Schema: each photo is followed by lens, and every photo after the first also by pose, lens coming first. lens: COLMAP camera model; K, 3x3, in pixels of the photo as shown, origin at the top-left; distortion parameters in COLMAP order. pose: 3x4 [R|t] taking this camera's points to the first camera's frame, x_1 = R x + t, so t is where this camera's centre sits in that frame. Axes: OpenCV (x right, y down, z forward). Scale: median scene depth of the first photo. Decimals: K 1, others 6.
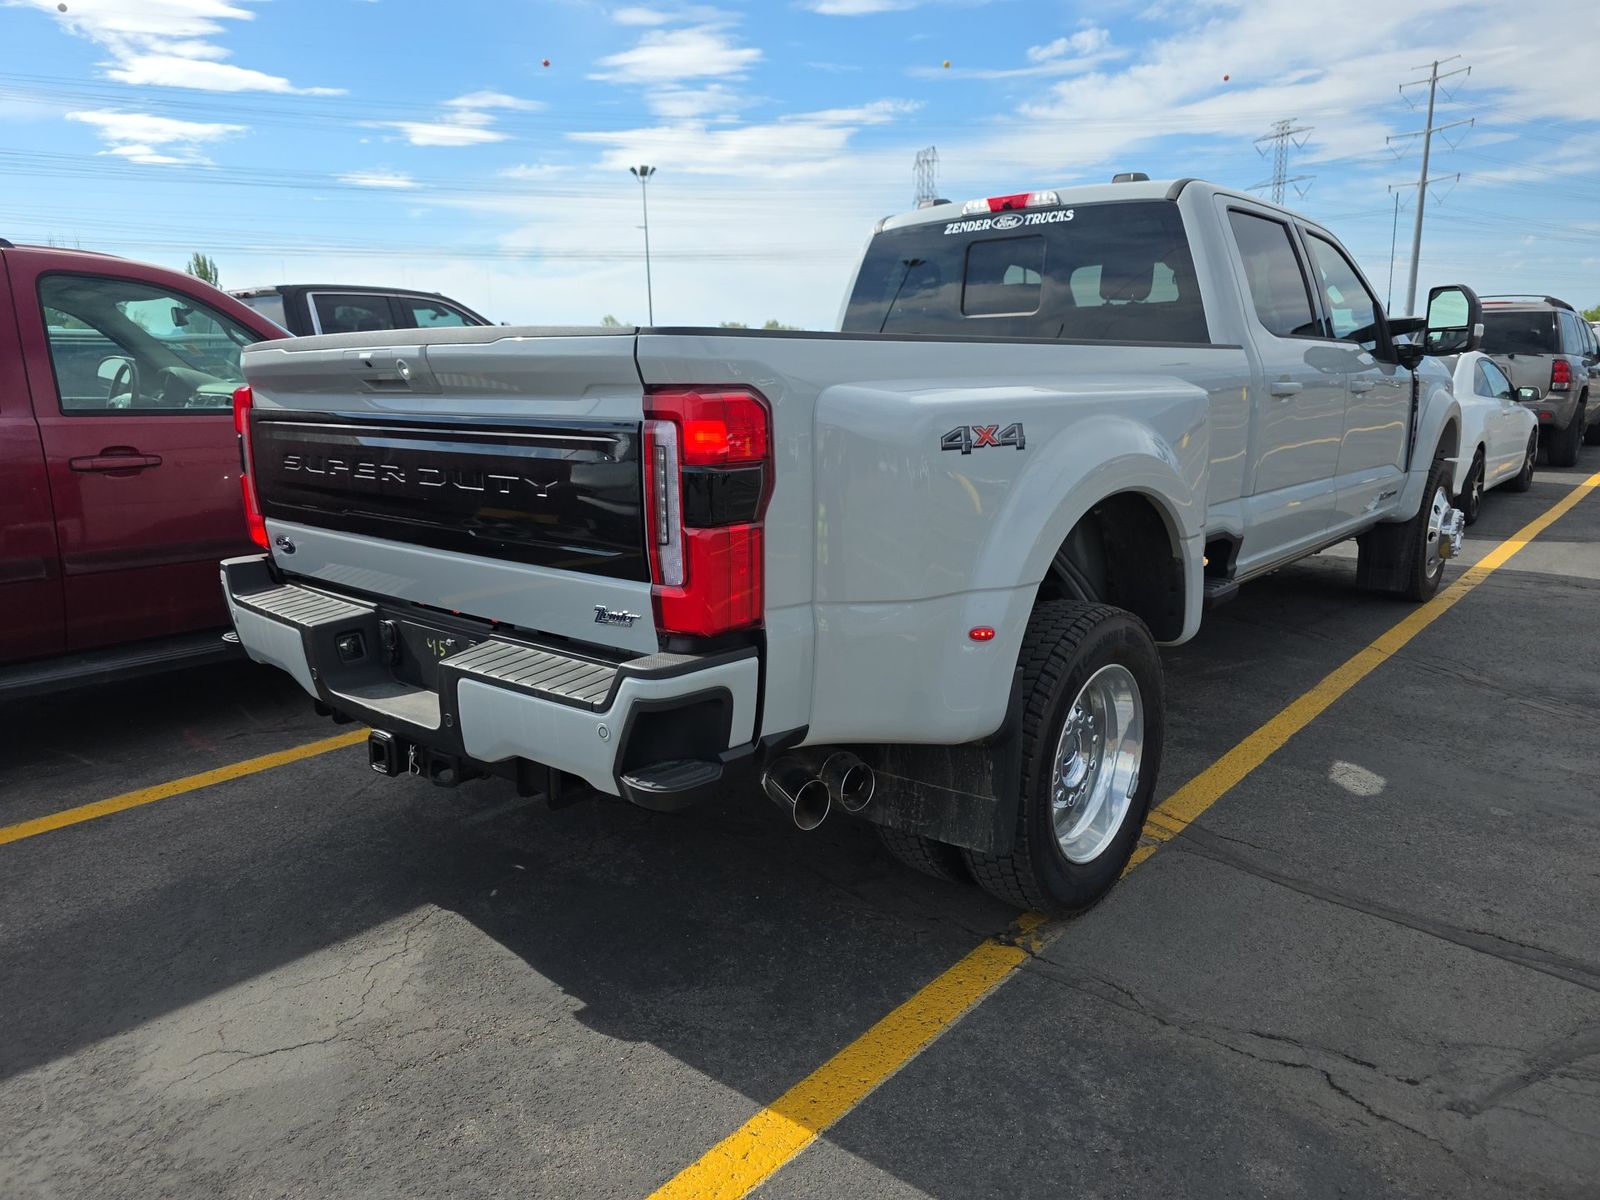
lens RADIAL K [[1084.1, 0, 783.0], [0, 1084.1, 598.7], [0, 0, 1]] dist [0.049151, -0.045858]
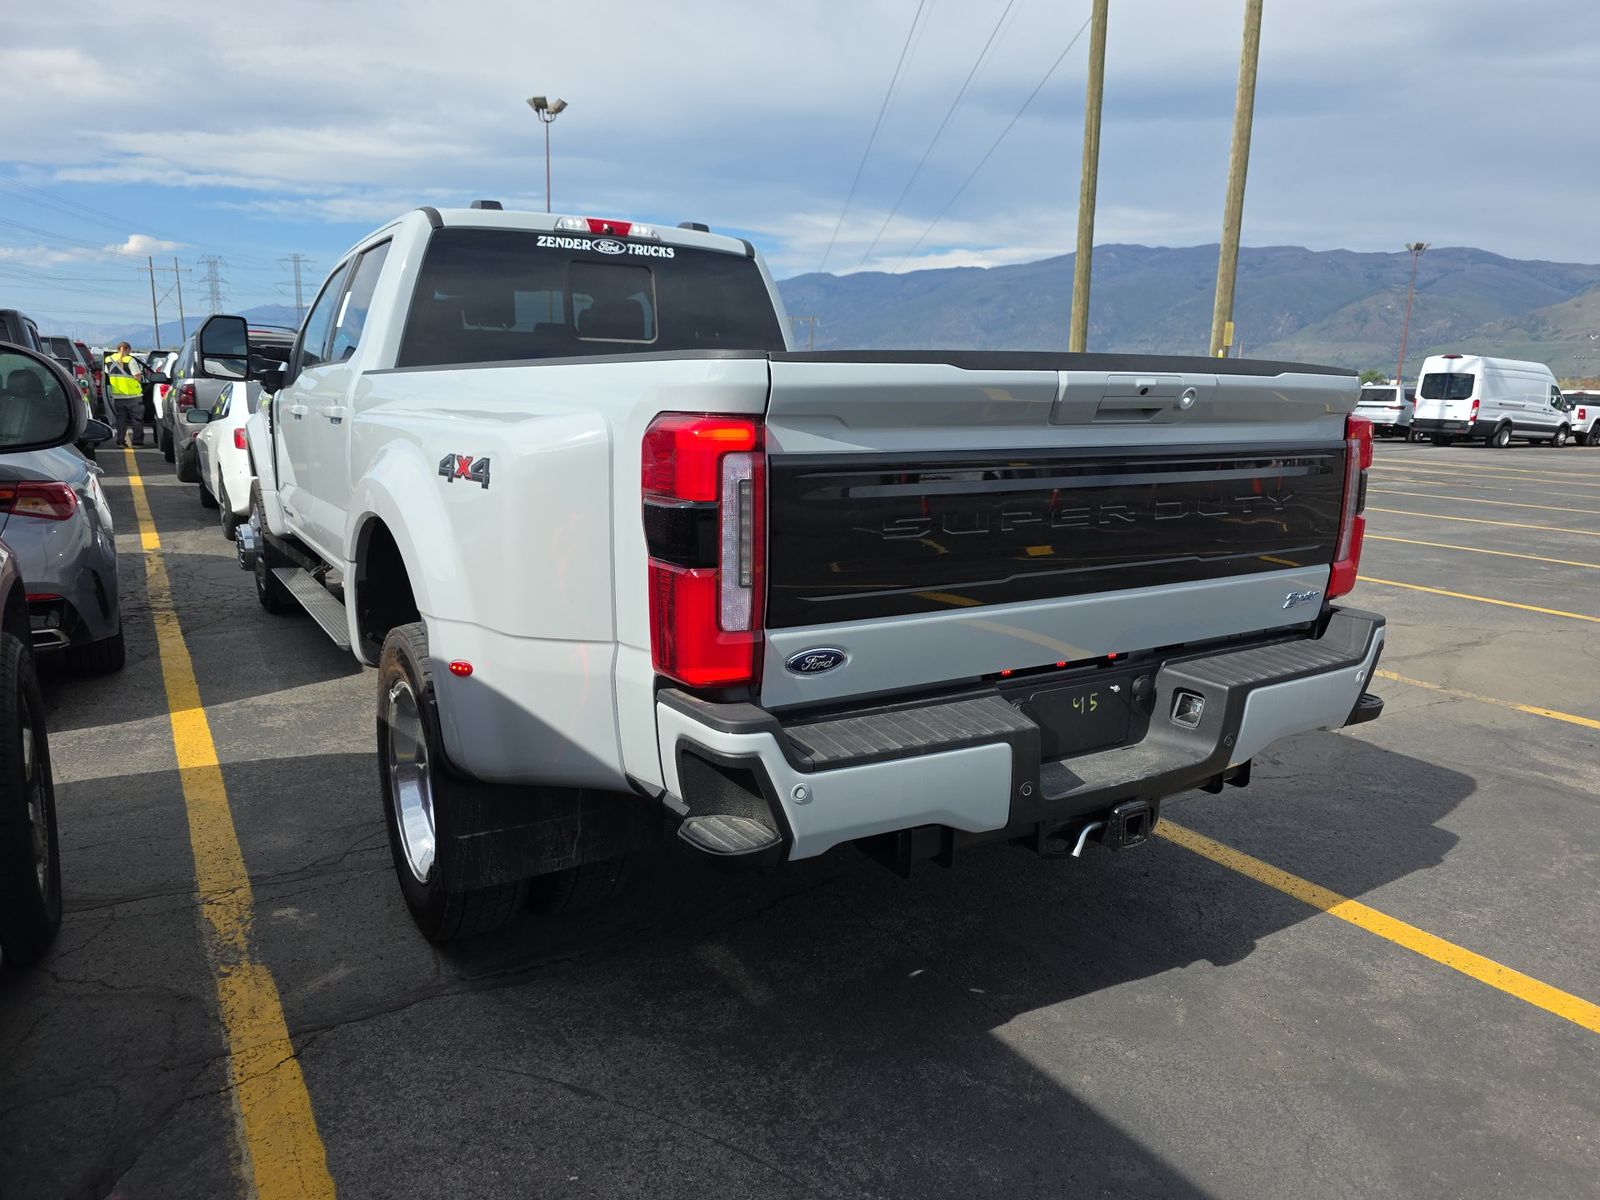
lens RADIAL K [[1084.1, 0, 811.8], [0, 1084.1, 616.1], [0, 0, 1]] dist [0.049151, -0.045858]
pose [[0.289626, -0.179355, 0.940186, -0.720613], [0.180803, 0.974854, 0.130272, -0.109168], [-0.939908, 0.132259, 0.314771, 0.541128]]
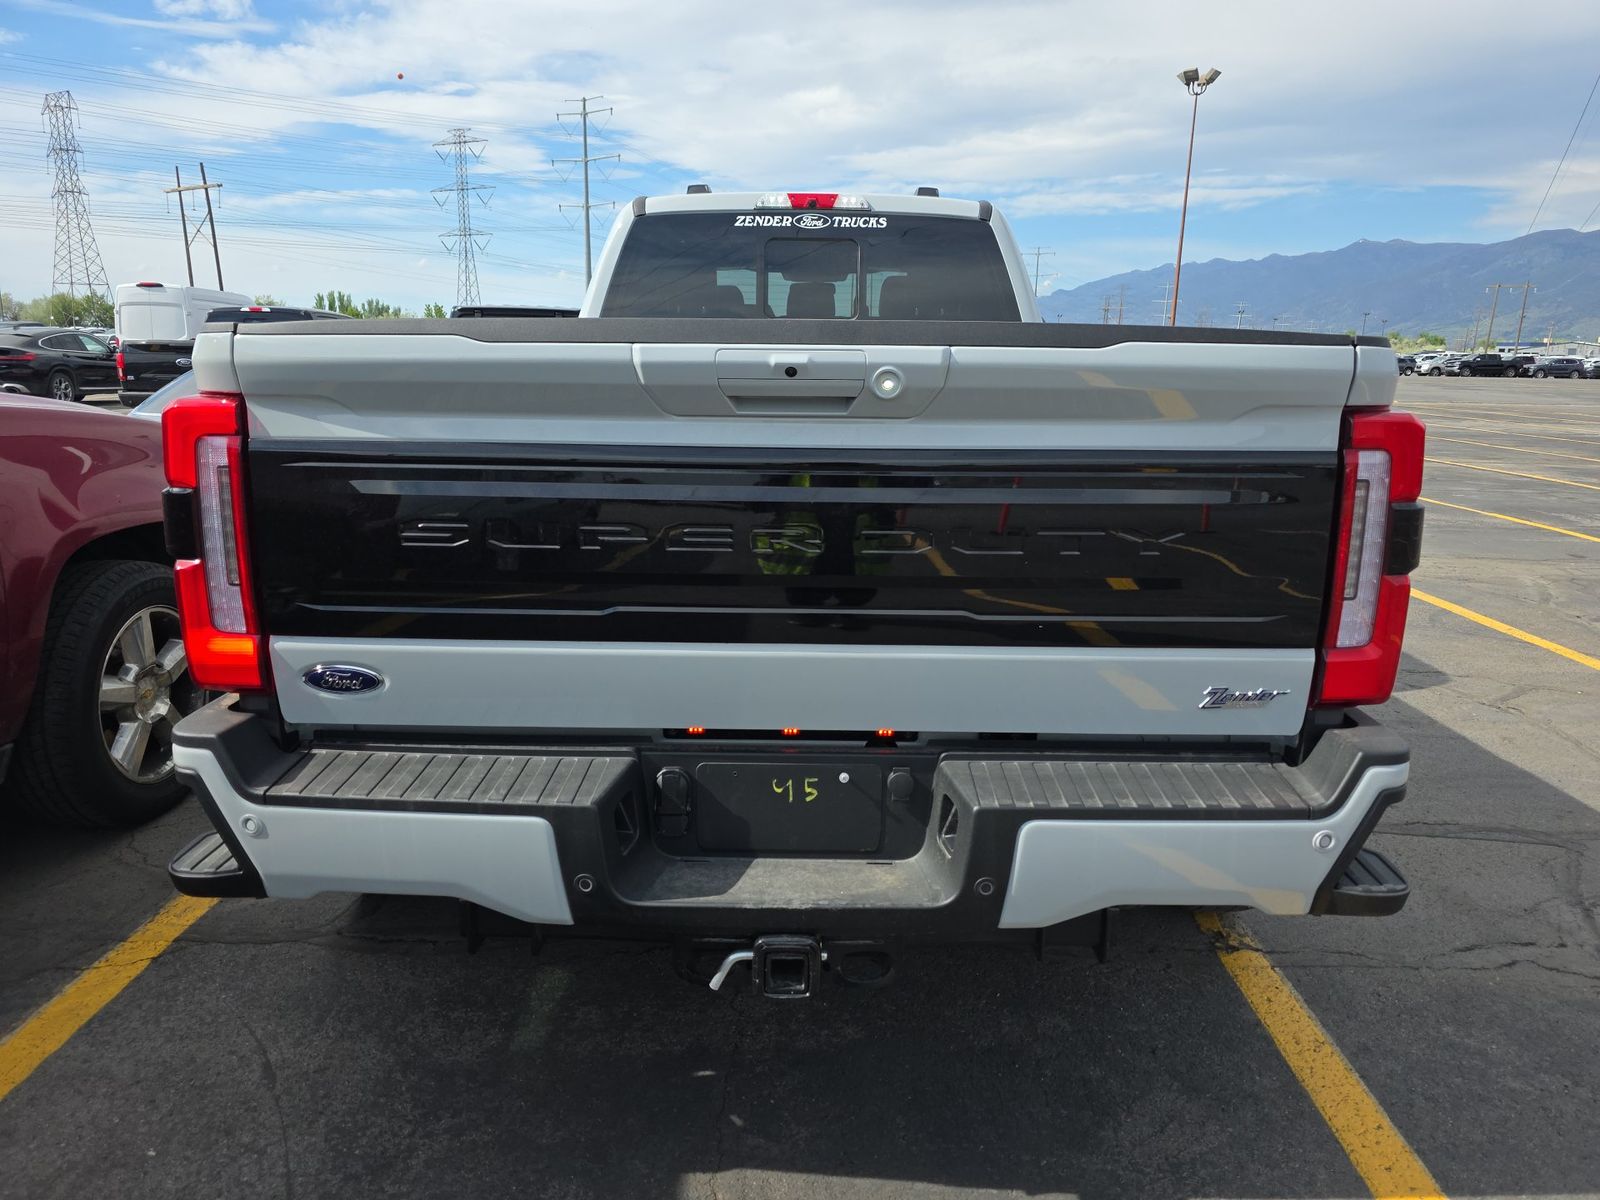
lens RADIAL K [[1084.1, 0, 807.3], [0, 1084.1, 597.7], [0, 0, 1]] dist [0.049151, -0.045858]
pose [[0.757506, -0.116977, 0.642263, -0.433900], [0.115394, 0.992317, 0.044634, -0.061038], [-0.642549, 0.040303, 0.765184, 0.281637]]
